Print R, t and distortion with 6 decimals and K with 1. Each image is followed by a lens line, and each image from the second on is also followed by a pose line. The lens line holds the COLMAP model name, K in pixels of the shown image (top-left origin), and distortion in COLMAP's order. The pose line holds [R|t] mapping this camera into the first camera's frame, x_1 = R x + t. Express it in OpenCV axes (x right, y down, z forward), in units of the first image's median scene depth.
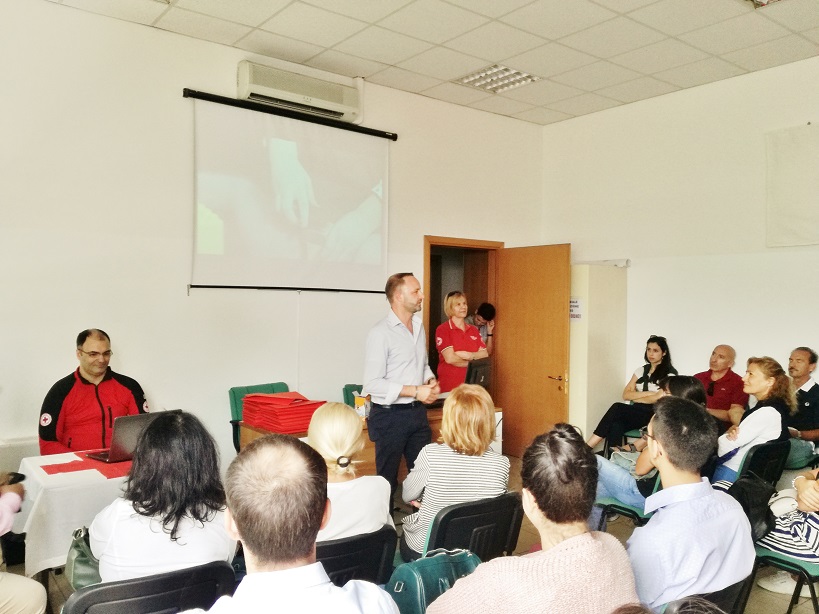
lens RADIAL K [[643.9, 0, 410.8], [0, 643.9, 309.5], [0, 0, 1]] dist [0.001277, -0.000250]
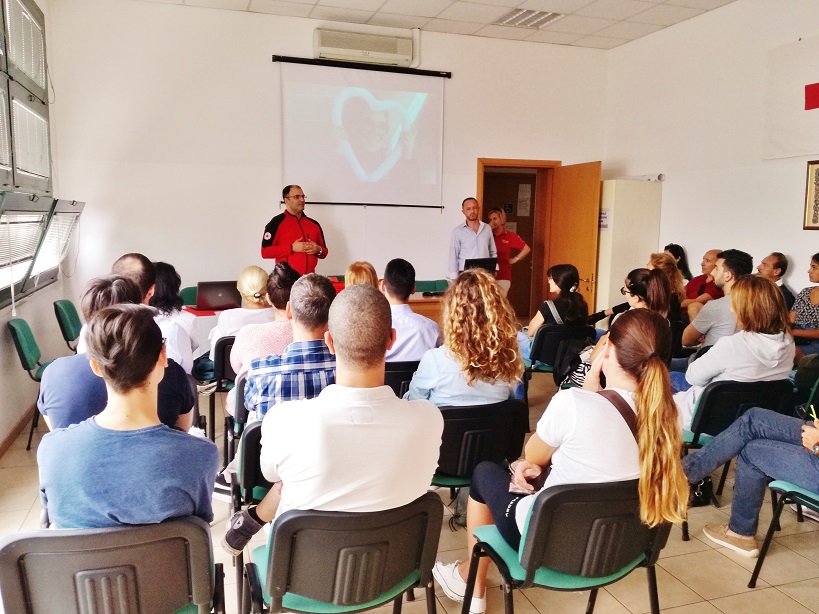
lens RADIAL K [[643.9, 0, 408.5], [0, 643.9, 306.4], [0, 0, 1]] dist [0.001277, -0.000250]
pose [[0.950008, 0.038454, -0.309850, 0.293963], [-0.000842, 0.992699, 0.120616, 0.014505], [0.312226, -0.114326, 0.943104, -0.203649]]
